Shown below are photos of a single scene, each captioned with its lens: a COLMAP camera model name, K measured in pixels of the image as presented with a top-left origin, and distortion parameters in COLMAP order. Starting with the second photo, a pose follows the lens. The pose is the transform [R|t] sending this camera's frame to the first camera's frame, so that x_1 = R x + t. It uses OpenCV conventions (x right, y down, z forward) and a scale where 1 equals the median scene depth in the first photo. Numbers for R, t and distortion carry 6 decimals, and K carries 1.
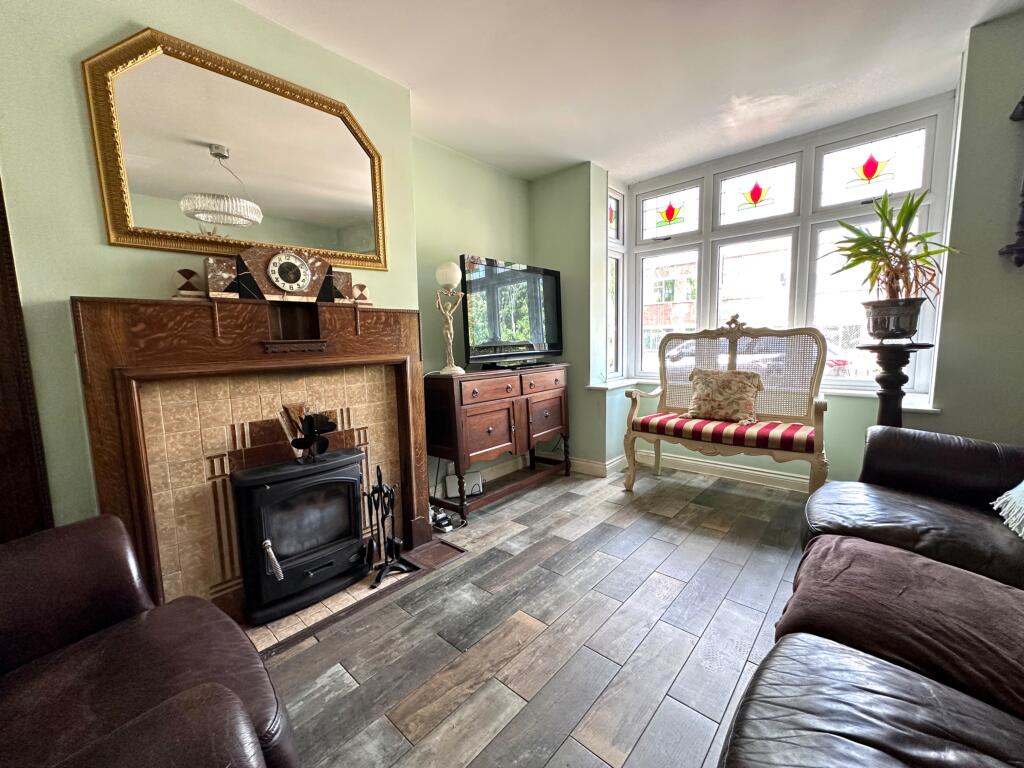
lens RADIAL K [[412.7, 0, 512.0], [0, 412.7, 384.8], [0, 0, 1]] dist [-0.000151, -0.000634]
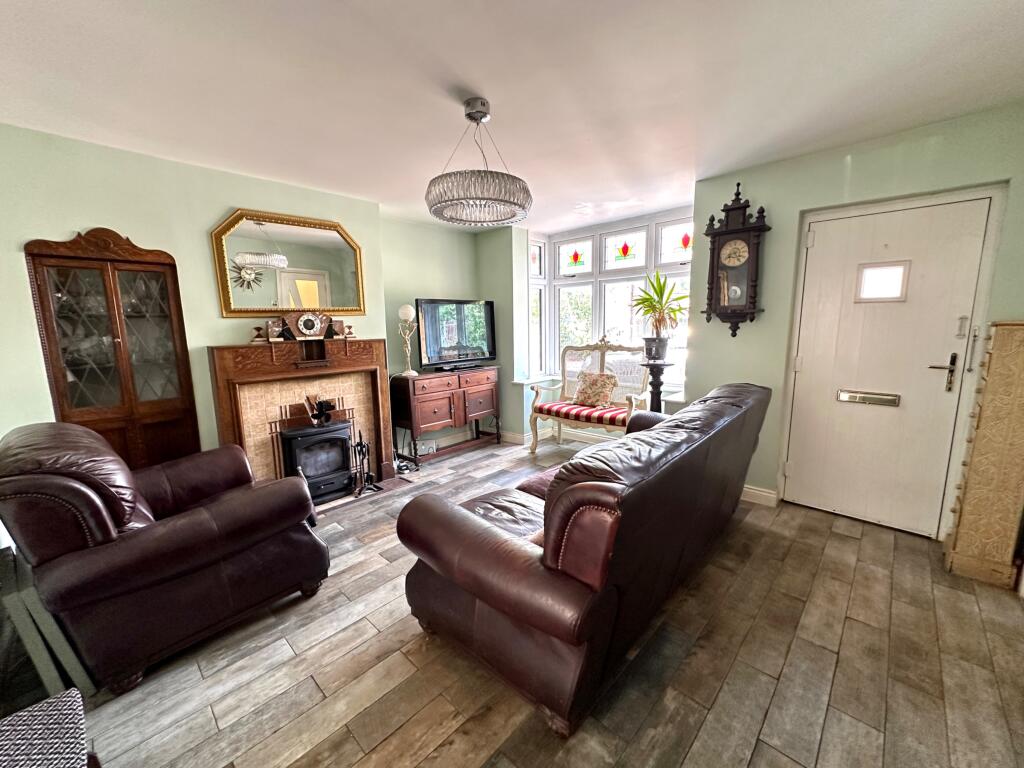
lens RADIAL K [[412.7, 0, 511.6], [0, 412.7, 384.7], [0, 0, 1]] dist [-0.000151, -0.000634]
pose [[0.999666, 0.008053, -0.024570, 0.329510], [-0.007135, 0.999282, 0.037208, -0.060494], [0.024852, -0.037020, 0.999005, -0.661365]]
